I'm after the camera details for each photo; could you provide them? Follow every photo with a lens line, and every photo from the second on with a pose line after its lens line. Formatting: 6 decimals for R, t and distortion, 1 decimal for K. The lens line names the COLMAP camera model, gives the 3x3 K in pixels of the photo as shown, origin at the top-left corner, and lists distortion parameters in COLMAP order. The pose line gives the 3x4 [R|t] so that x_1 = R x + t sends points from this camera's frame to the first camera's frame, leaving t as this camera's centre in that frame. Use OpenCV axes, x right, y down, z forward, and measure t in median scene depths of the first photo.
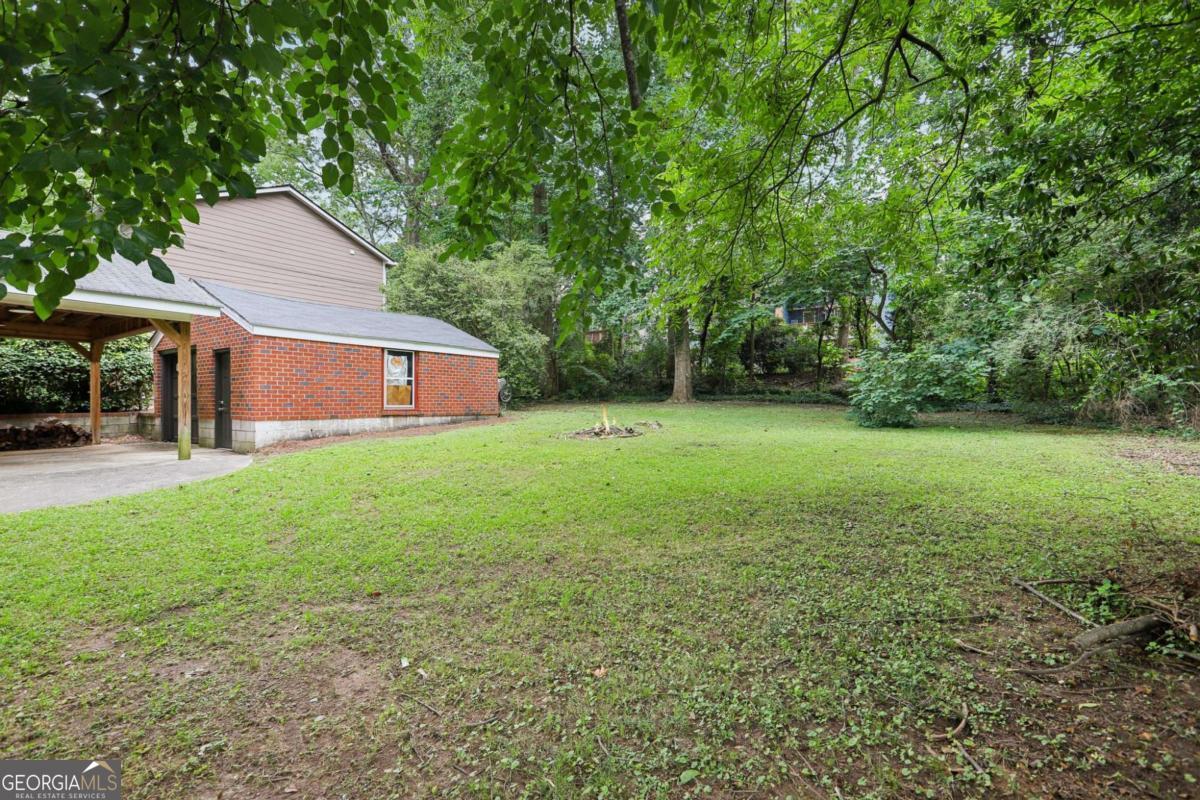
lens RADIAL K [[538.5, 0, 604.9], [0, 538.5, 402.9], [0, 0, 1]] dist [0.003219, 0.000566]
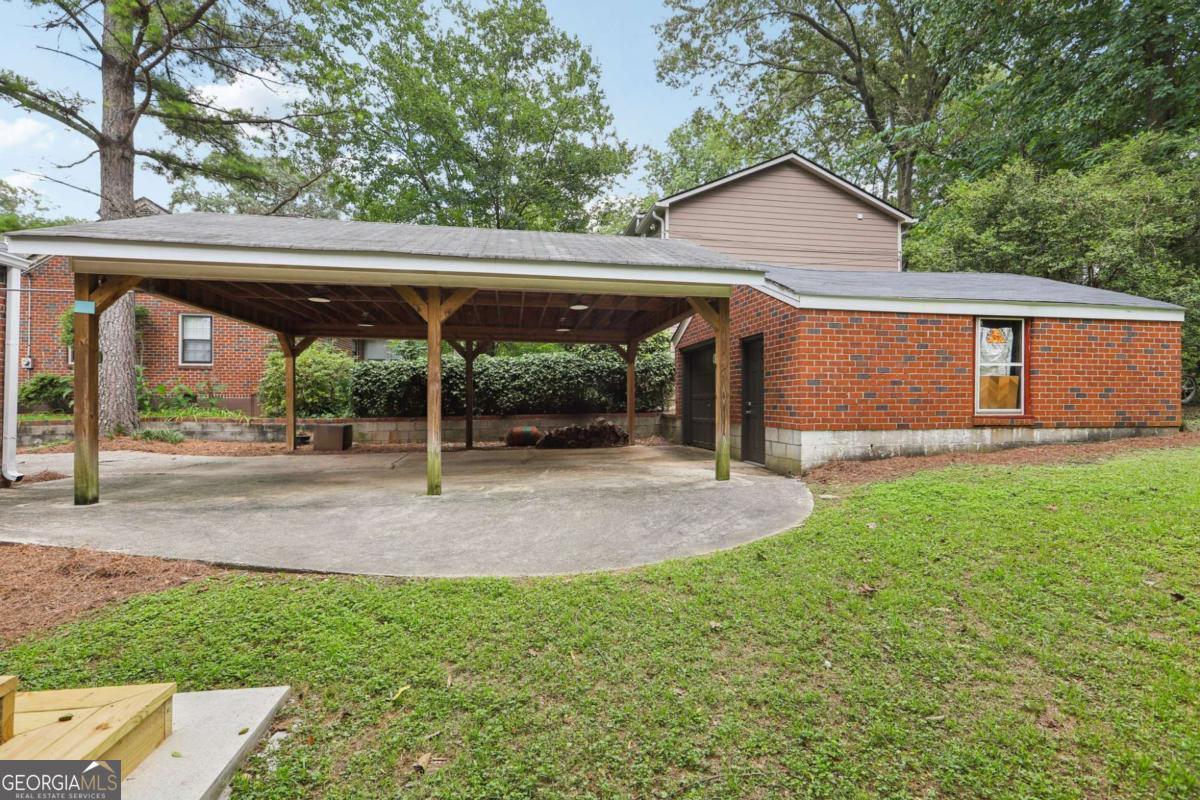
lens RADIAL K [[538.5, 0, 600.0], [0, 538.5, 401.9], [0, 0, 1]] dist [0.003219, 0.000566]
pose [[0.699224, -0.000254, -0.714903, -0.265593], [-0.000830, 0.999999, -0.001167, -0.002471], [0.714902, 0.001410, 0.699223, 0.256557]]
